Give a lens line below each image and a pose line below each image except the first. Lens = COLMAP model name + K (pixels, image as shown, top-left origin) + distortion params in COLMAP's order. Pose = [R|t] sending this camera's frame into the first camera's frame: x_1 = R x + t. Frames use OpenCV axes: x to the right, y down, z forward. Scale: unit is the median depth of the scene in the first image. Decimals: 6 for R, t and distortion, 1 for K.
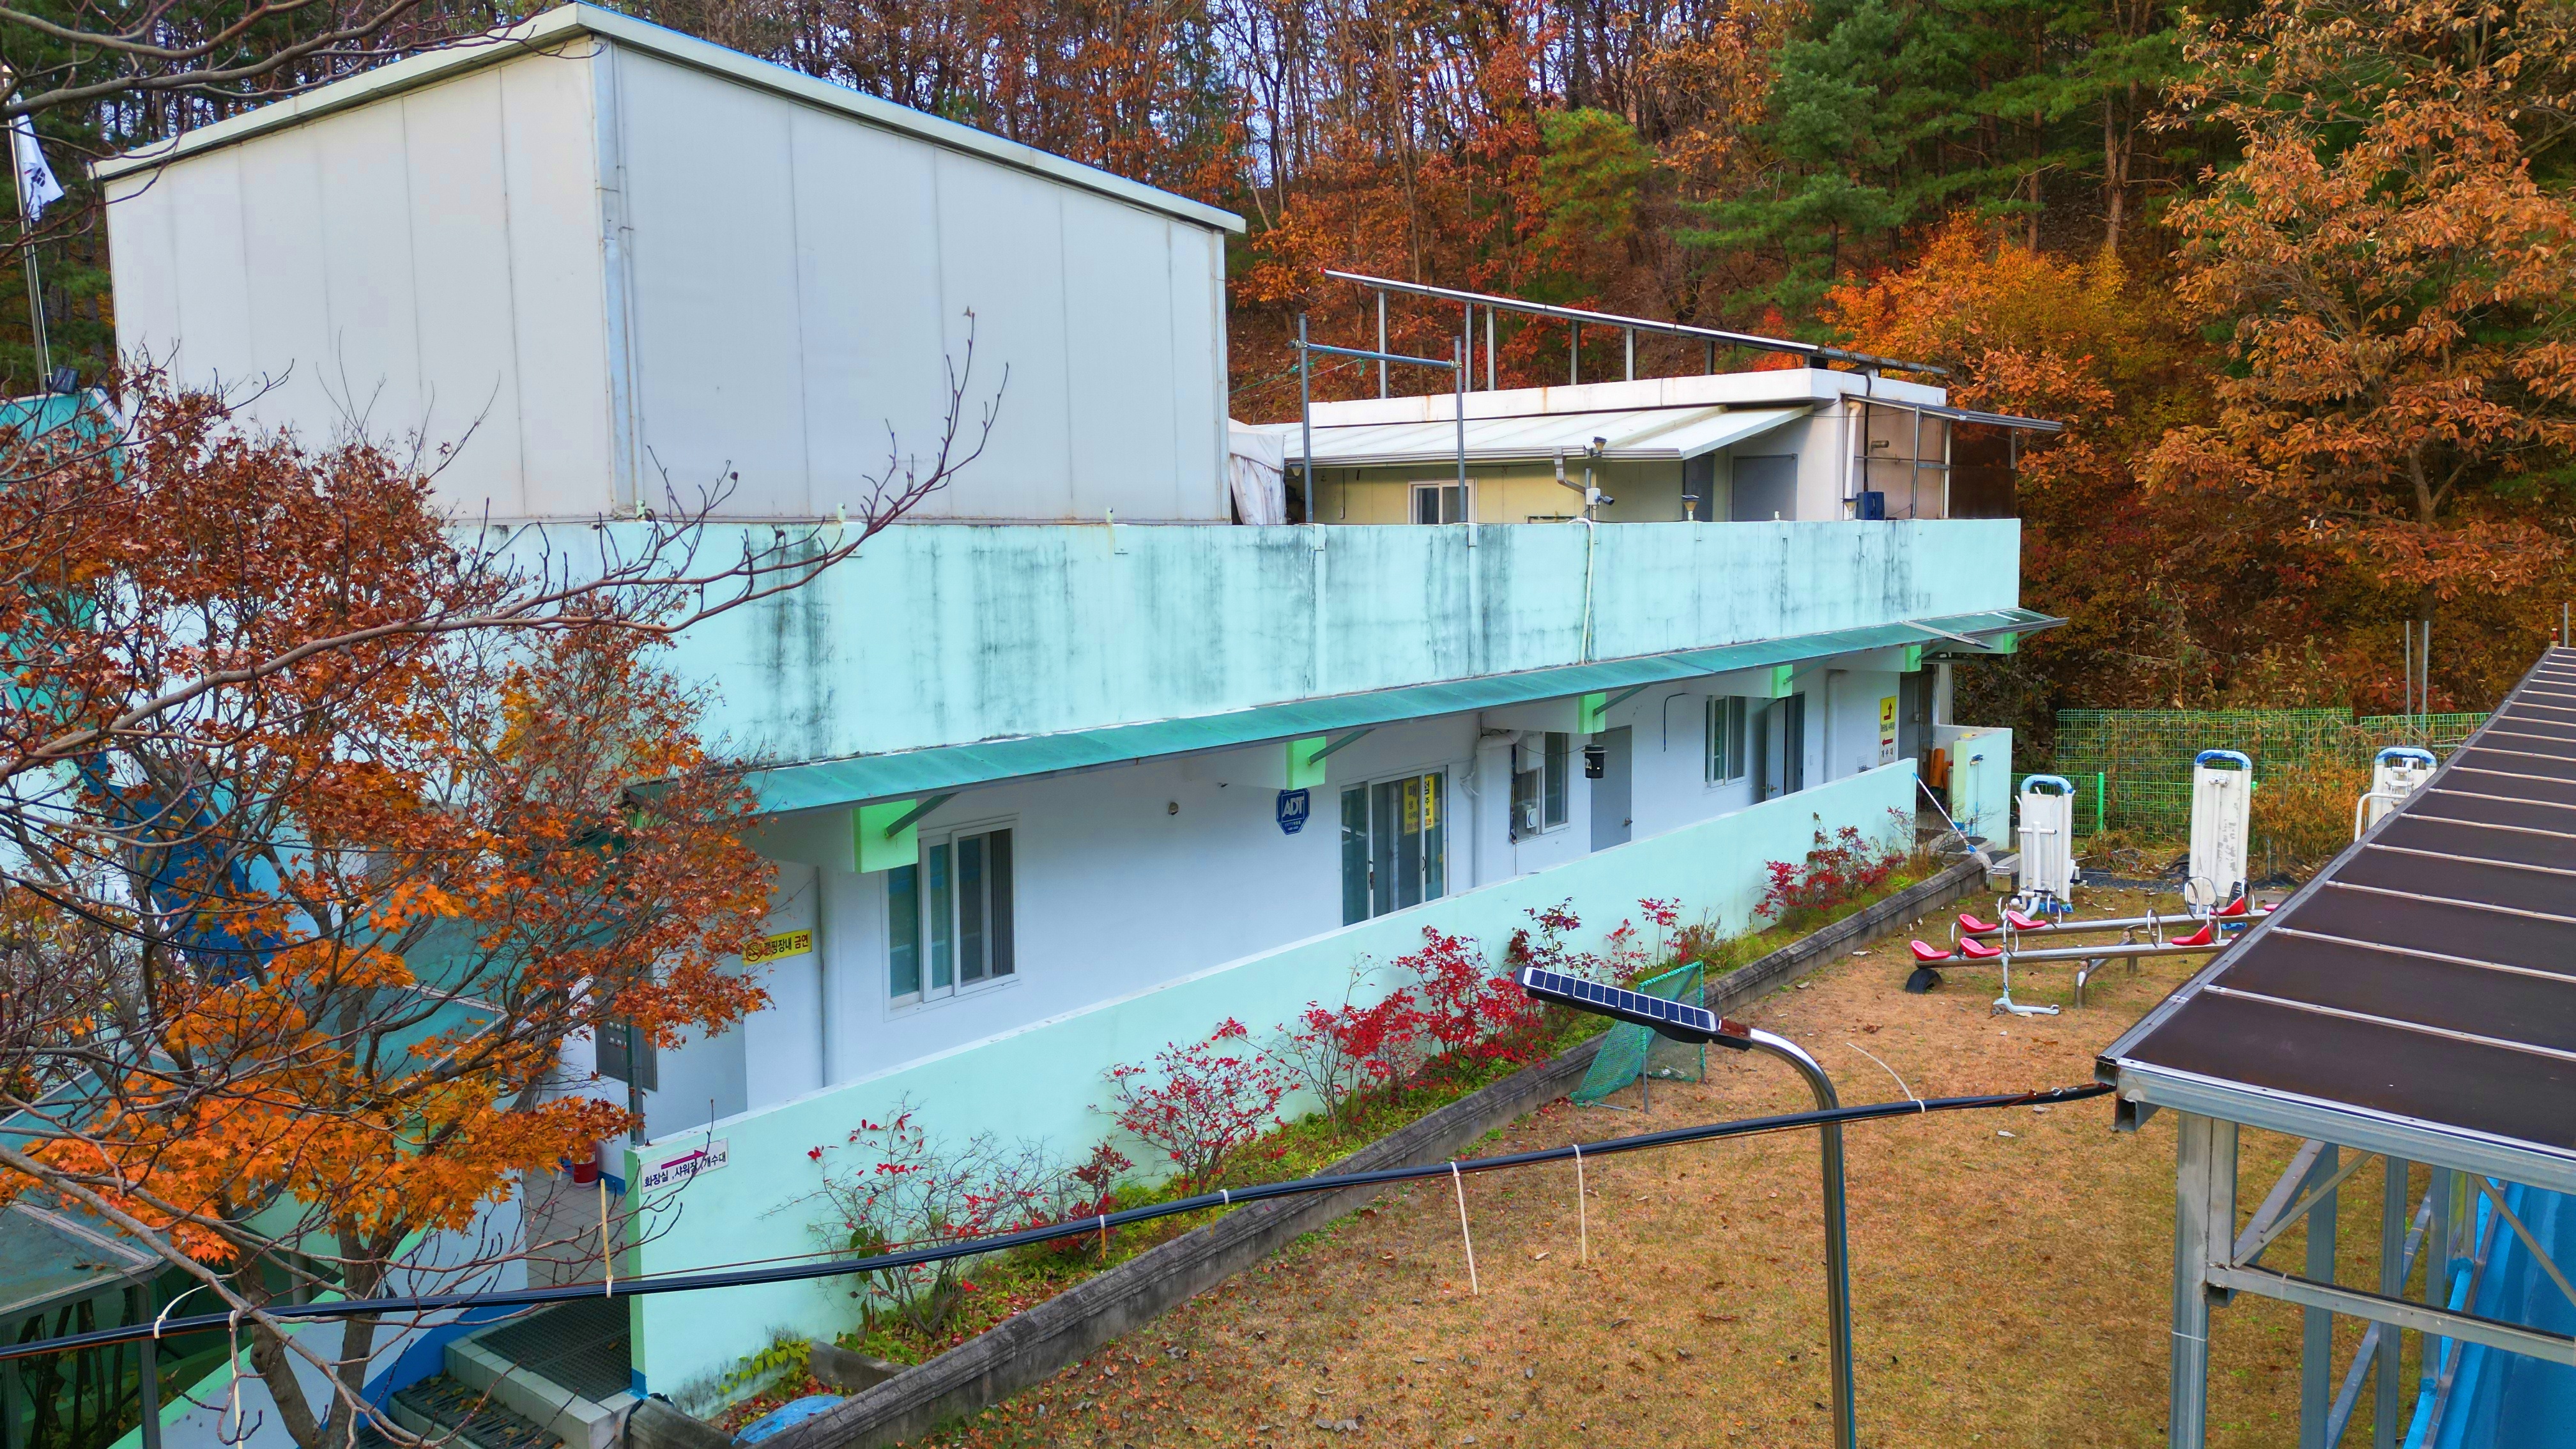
lens RADIAL K [[1793.5, 0, 1286.2], [0, 1793.5, 711.8], [0, 0, 1]] dist [0.087615, -0.087590]
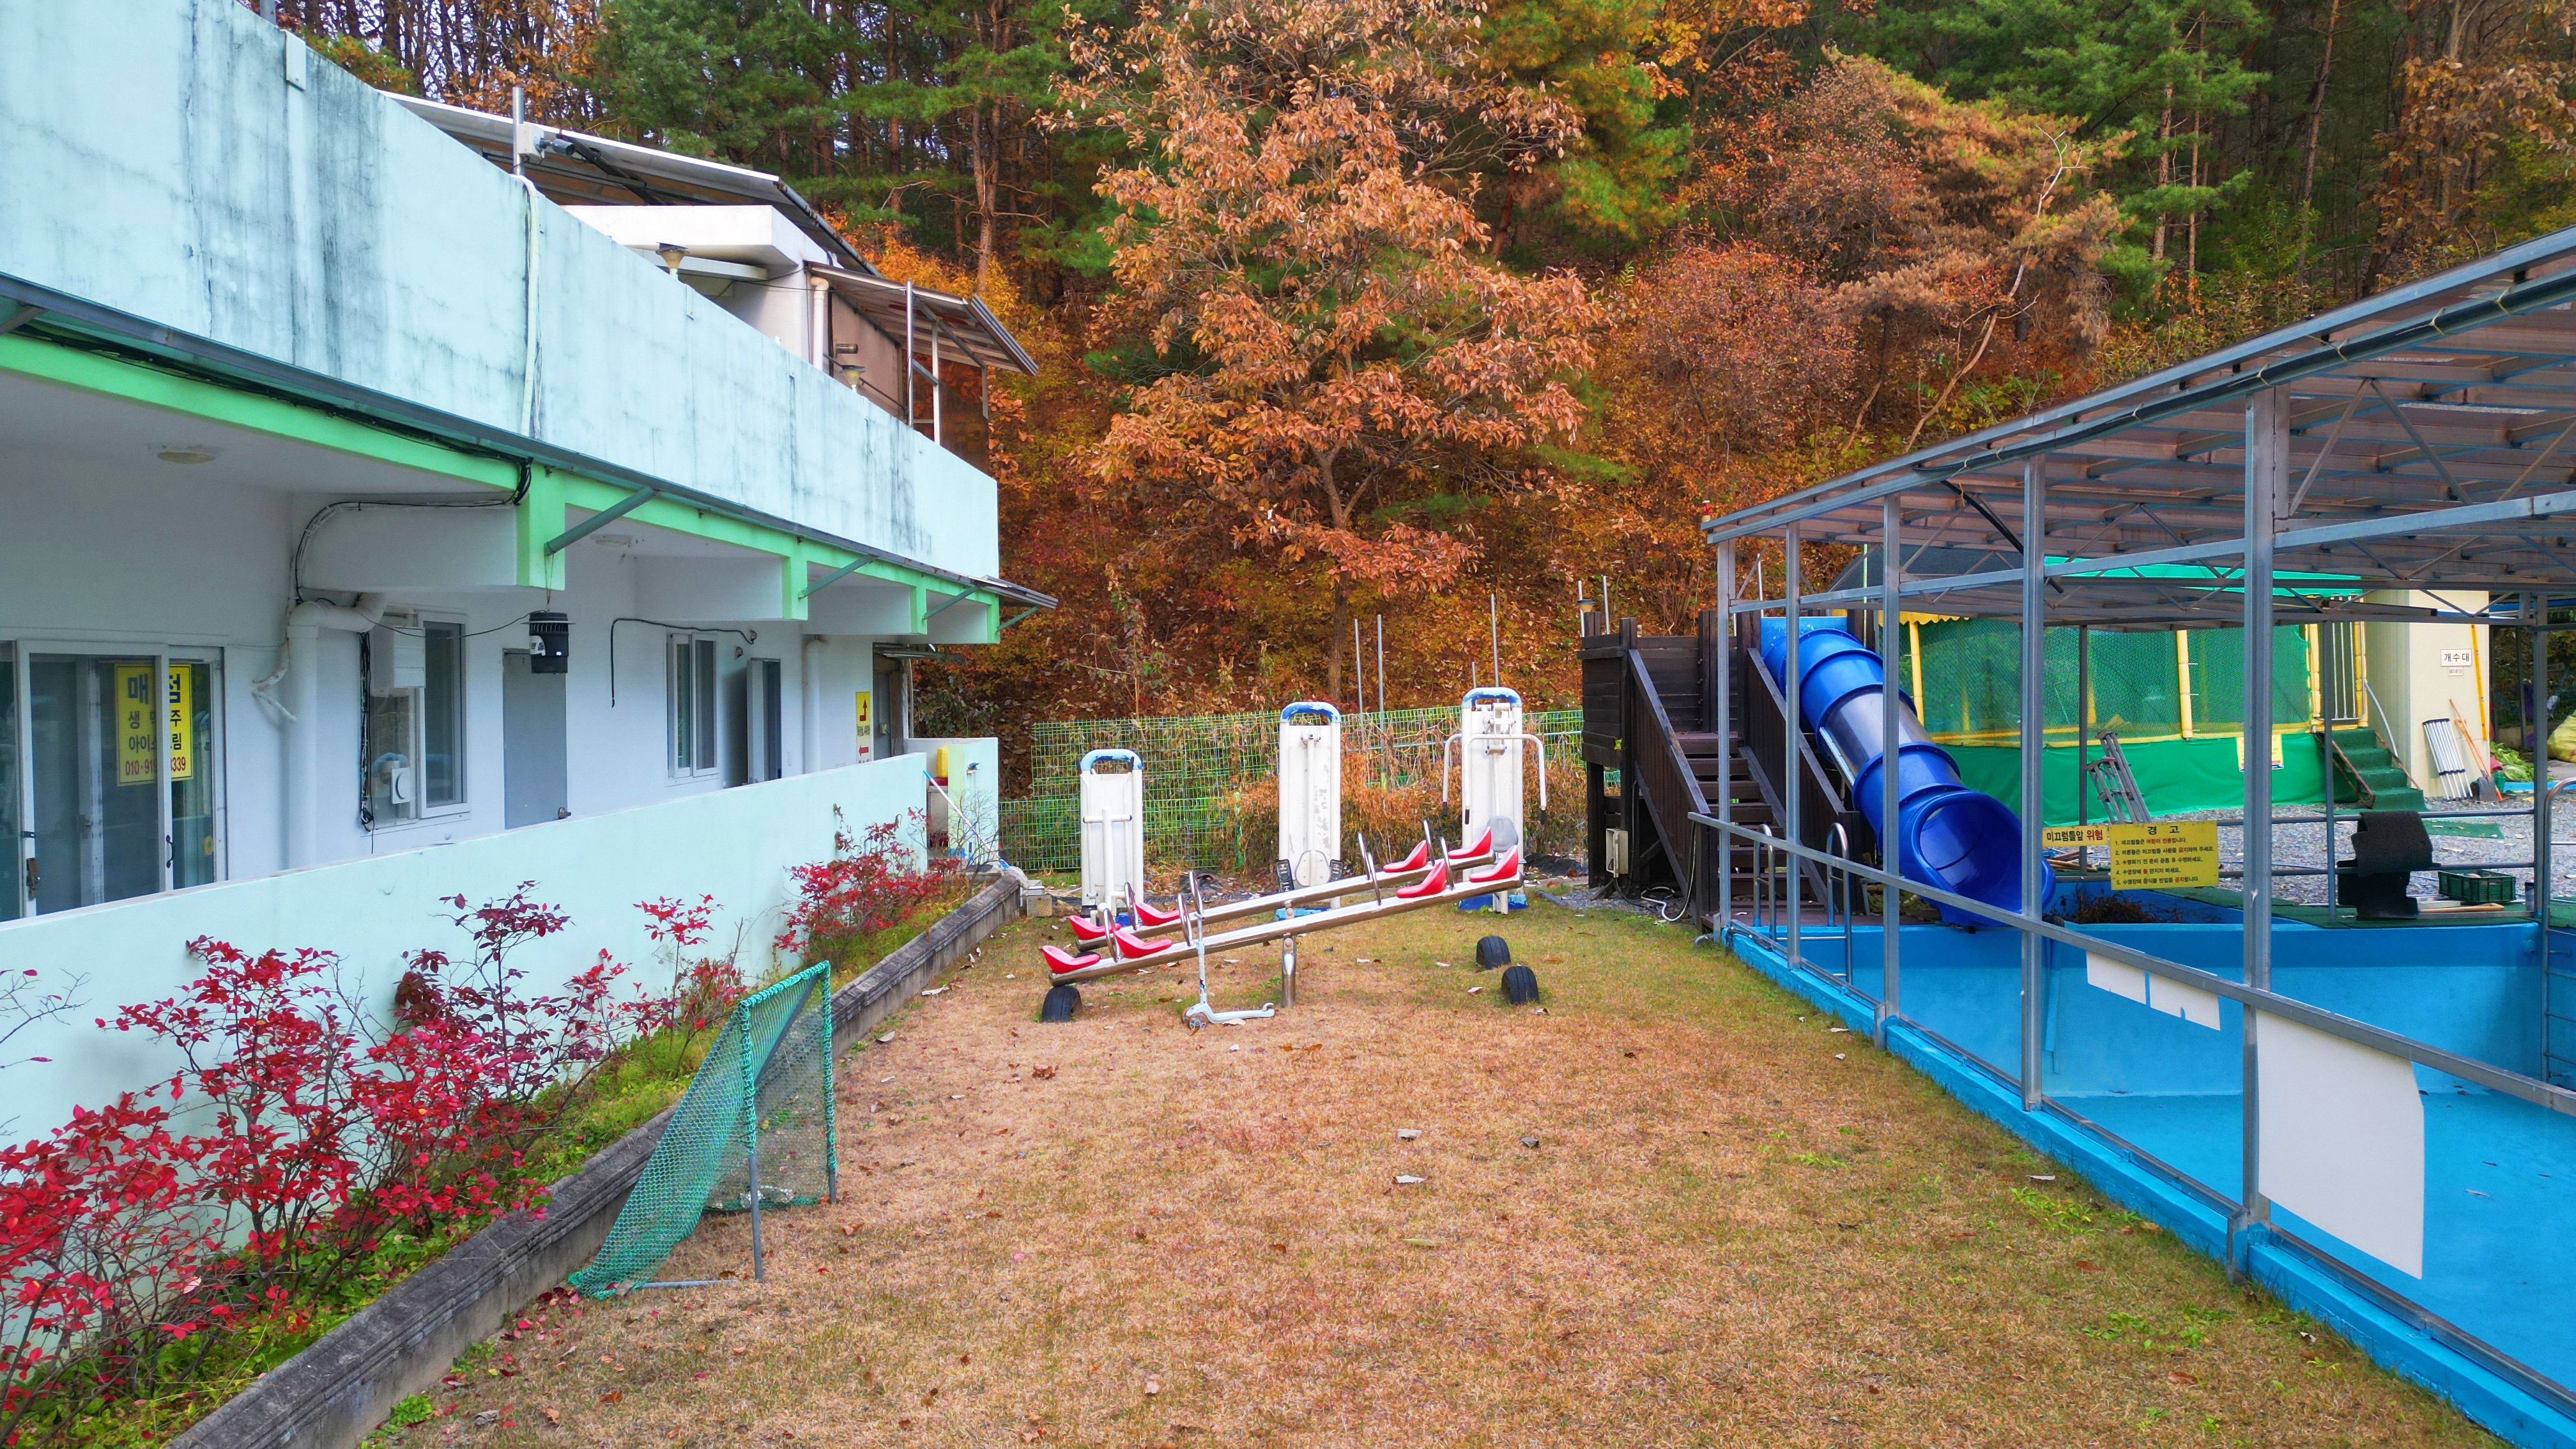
lens RADIAL K [[1793.5, 0, 1286.2], [0, 1793.5, 711.8], [0, 0, 1]] dist [0.087615, -0.087590]
pose [[0.794059, -0.006411, 0.607806, 0.019156], [0.060296, 0.995843, -0.068269, 0.099453], [-0.604842, 0.090858, 0.791145, 0.456337]]
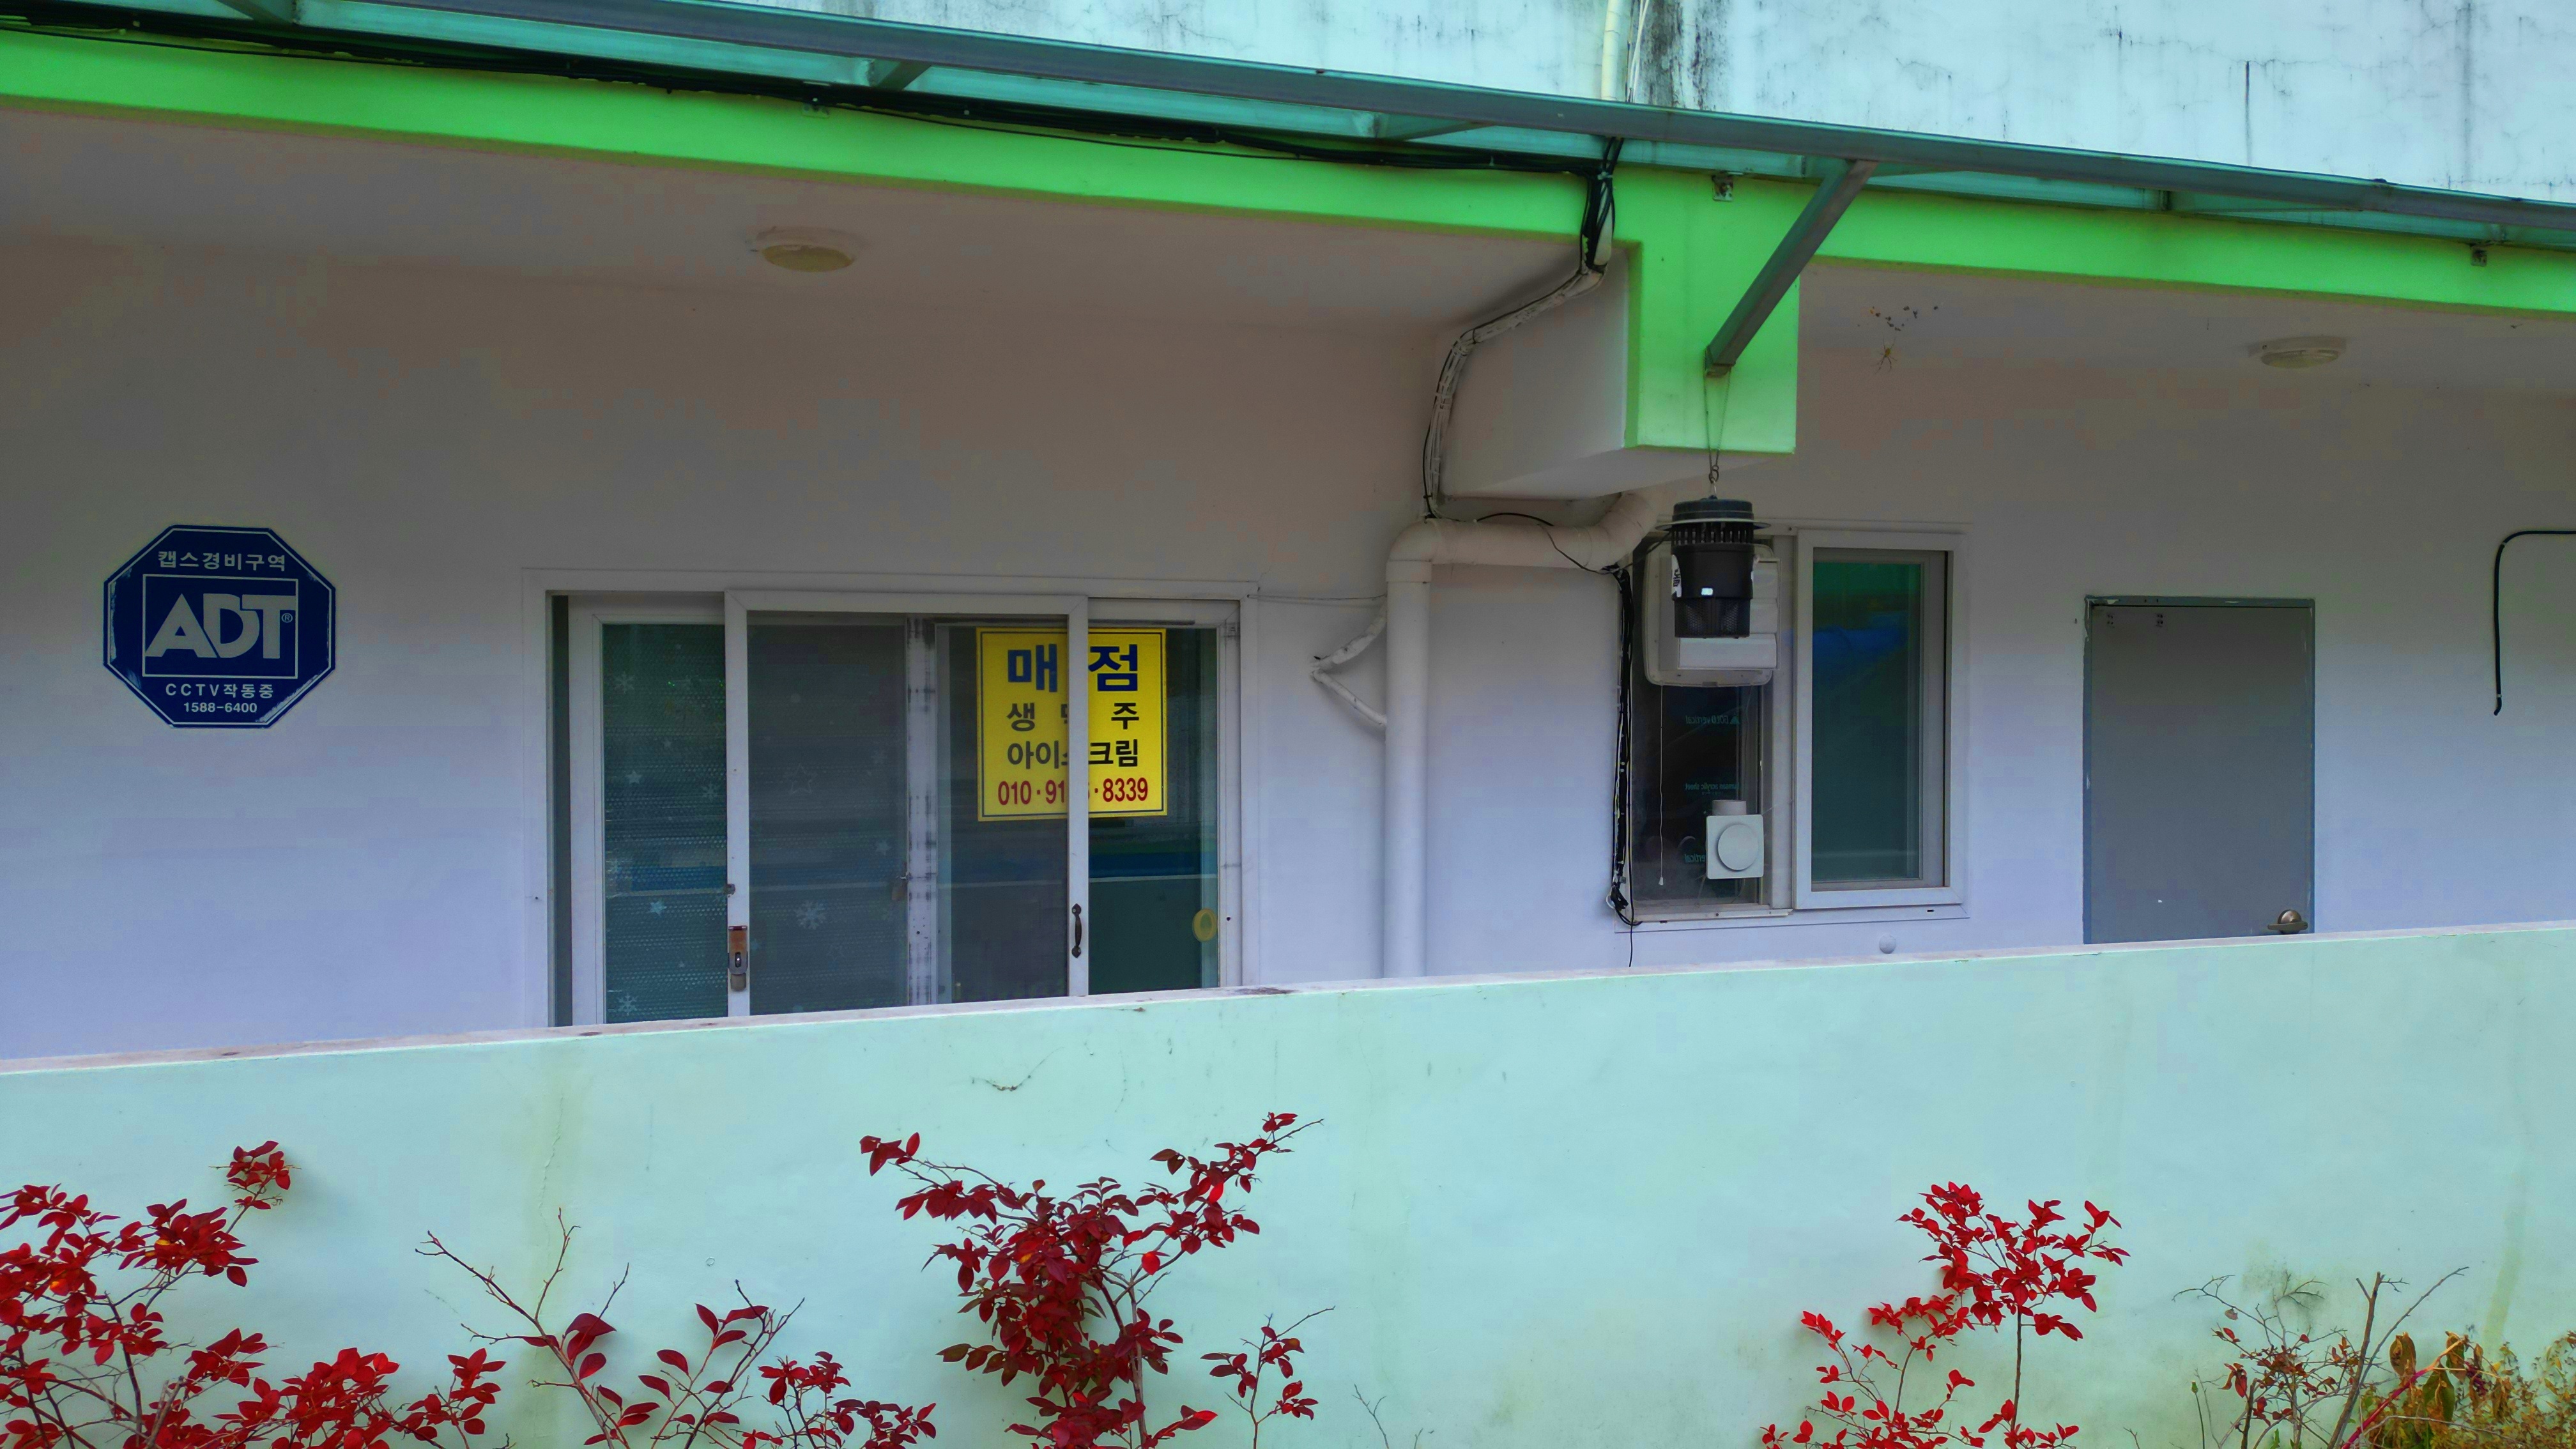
lens RADIAL K [[1804.5, 0, 1287.3], [0, 1804.5, 709.0], [0, 0, 1]] dist [0.111414, -0.125037]
pose [[0.829451, 0.017485, -0.558306, 0.267240], [-0.063154, 0.996037, -0.062631, 0.066154], [0.554999, 0.087208, 0.827267, 0.787166]]
